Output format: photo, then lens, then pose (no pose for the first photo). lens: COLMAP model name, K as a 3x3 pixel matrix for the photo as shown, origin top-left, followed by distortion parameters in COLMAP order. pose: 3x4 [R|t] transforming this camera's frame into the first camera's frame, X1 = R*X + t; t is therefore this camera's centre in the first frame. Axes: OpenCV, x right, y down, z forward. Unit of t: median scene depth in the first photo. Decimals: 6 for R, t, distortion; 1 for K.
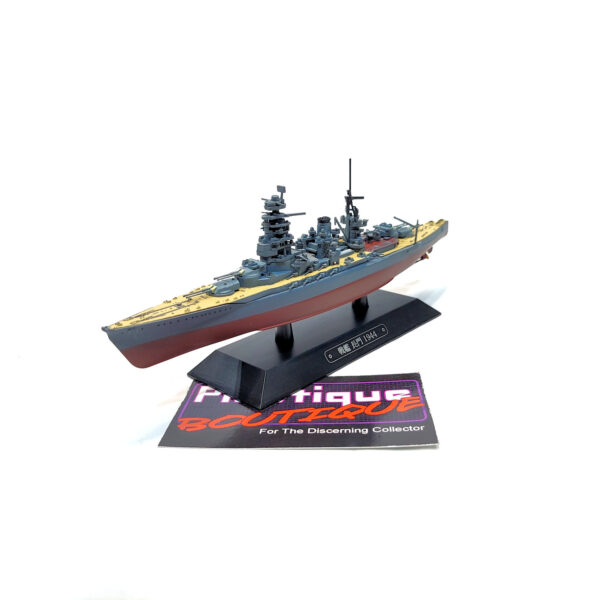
lens RADIAL K [[595.9, 0, 300.0], [0, 595.9, 300.0], [0, 0, 1]] dist [0.001274, 0.001152]
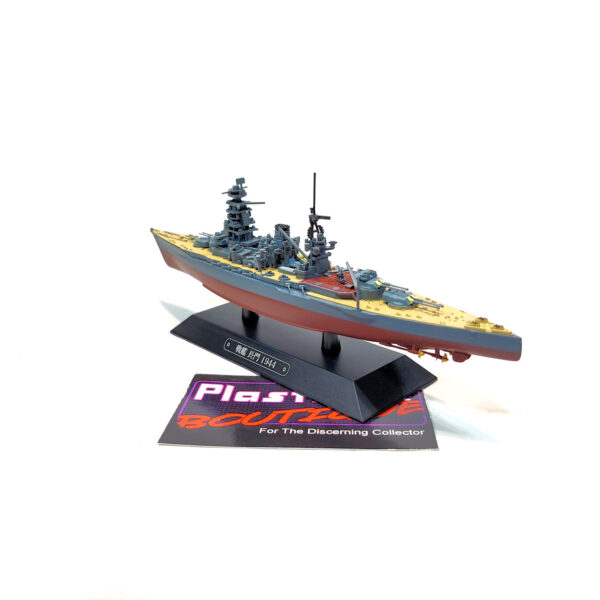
lens RADIAL K [[595.9, 0, 300.0], [0, 595.9, 300.0], [0, 0, 1]] dist [0.001274, 0.001152]
pose [[-0.030287, 0.382260, -0.923558, 1.055857], [-0.300165, 0.877857, 0.373188, -0.433851], [0.953406, 0.288522, 0.088153, 1.061811]]
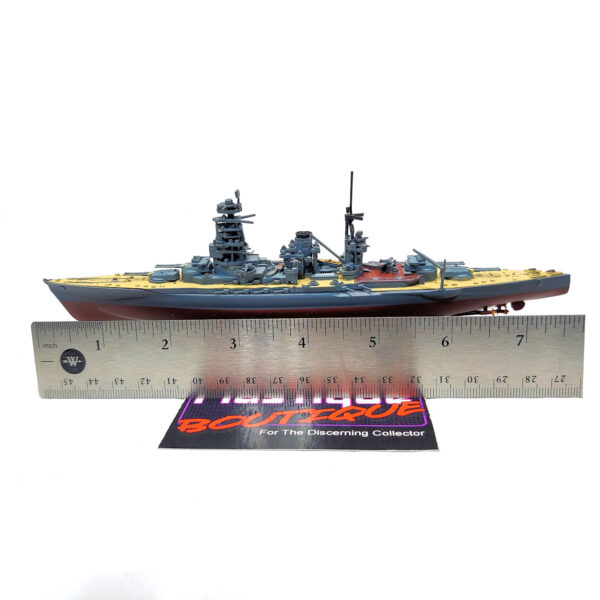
lens RADIAL K [[595.9, 0, 300.0], [0, 595.9, 300.0], [0, 0, 1]] dist [0.001274, 0.001152]
pose [[0.674748, 0.260644, -0.690492, 0.752677], [-0.241134, 0.962077, 0.127524, -0.166093], [0.697545, 0.080454, 0.712010, 0.384678]]
